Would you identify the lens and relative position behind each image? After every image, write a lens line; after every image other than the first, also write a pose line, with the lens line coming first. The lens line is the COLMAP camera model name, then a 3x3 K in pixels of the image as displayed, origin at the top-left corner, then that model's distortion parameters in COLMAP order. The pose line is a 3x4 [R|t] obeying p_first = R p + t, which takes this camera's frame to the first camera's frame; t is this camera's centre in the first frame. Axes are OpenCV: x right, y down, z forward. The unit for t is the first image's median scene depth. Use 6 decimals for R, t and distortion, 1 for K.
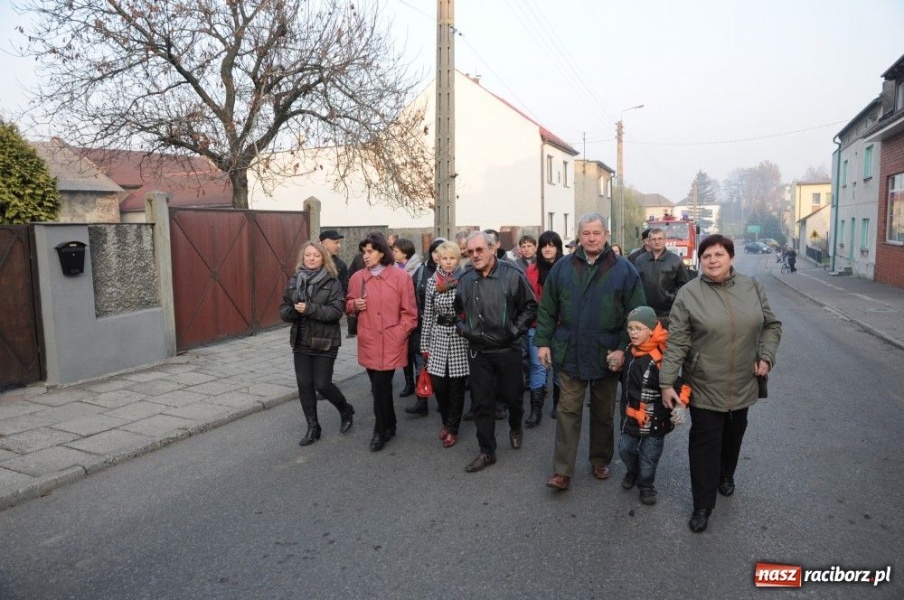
lens RADIAL K [[618.0, 0, 455.3], [0, 618.0, 302.1], [0, 0, 1]] dist [-0.118250, 0.083317]
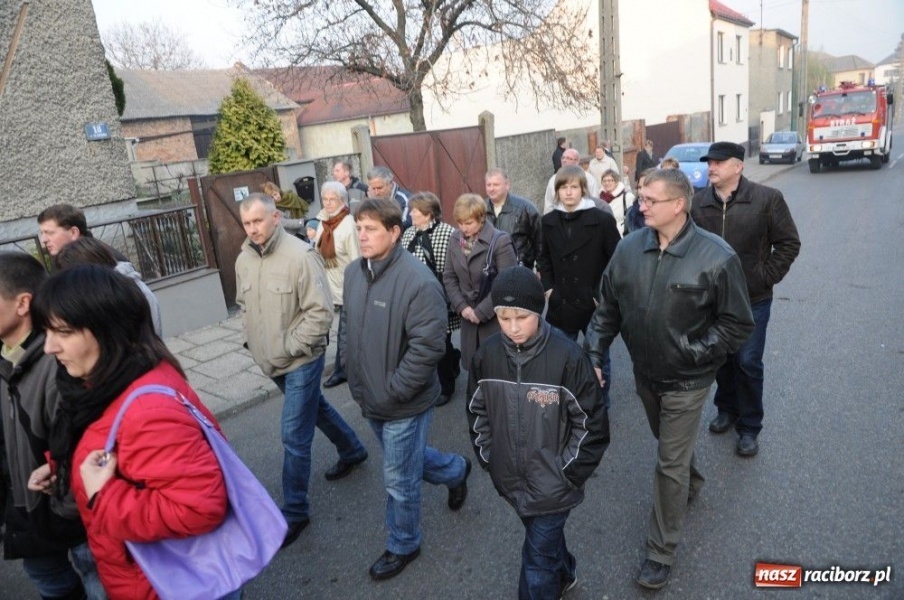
lens RADIAL K [[618.0, 0, 455.3], [0, 618.0, 302.1], [0, 0, 1]] dist [-0.118250, 0.083317]
pose [[0.966103, -0.008627, -0.258013, -0.009058], [0.053637, 0.984340, 0.167925, -0.018938], [0.252523, -0.176072, 0.951436, -0.074390]]
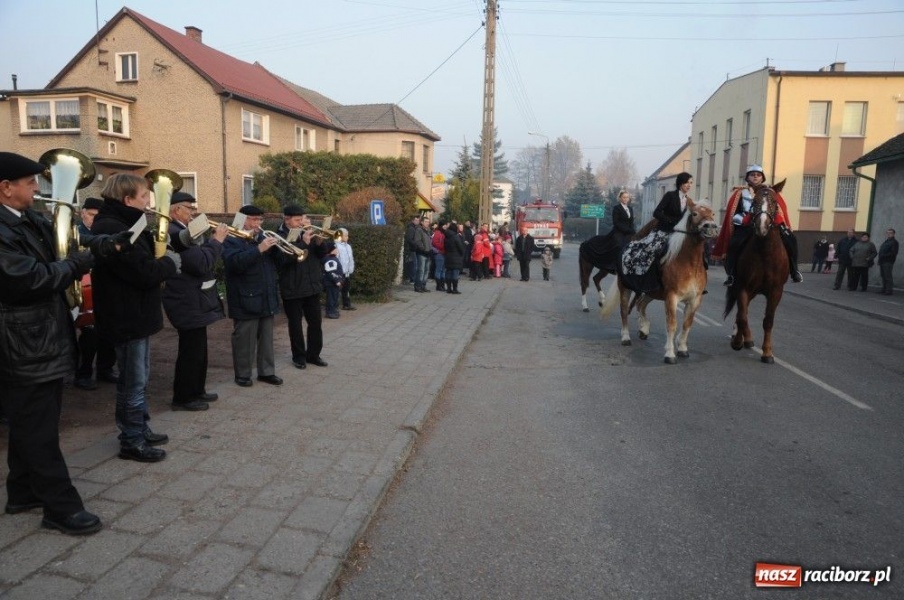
lens RADIAL K [[622.0, 0, 457.4], [0, 622.0, 303.6], [0, 0, 1]] dist [-0.114575, 0.082633]
pose [[0.939148, 0.004936, 0.343478, 1.552404], [-0.009600, 0.999883, 0.011882, -0.359901], [-0.343379, -0.014457, 0.939086, 4.022325]]
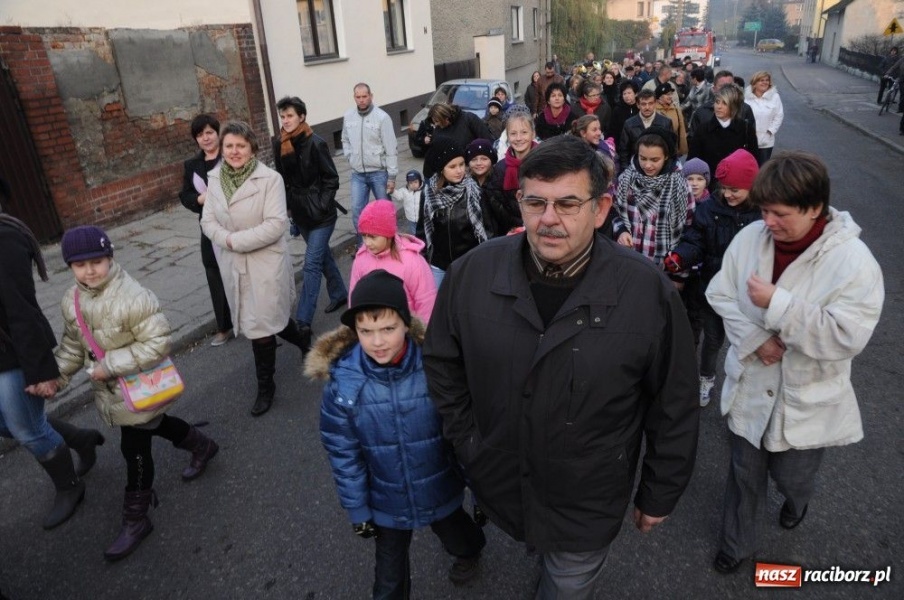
lens RADIAL K [[622.5, 0, 461.1], [0, 622.5, 301.4], [0, 0, 1]] dist [-0.112275, 0.080992]
pose [[0.997685, -0.053275, 0.042255, 0.452809], [0.038937, 0.957044, 0.287316, -0.129936], [-0.055746, -0.285006, 0.956903, 1.201733]]
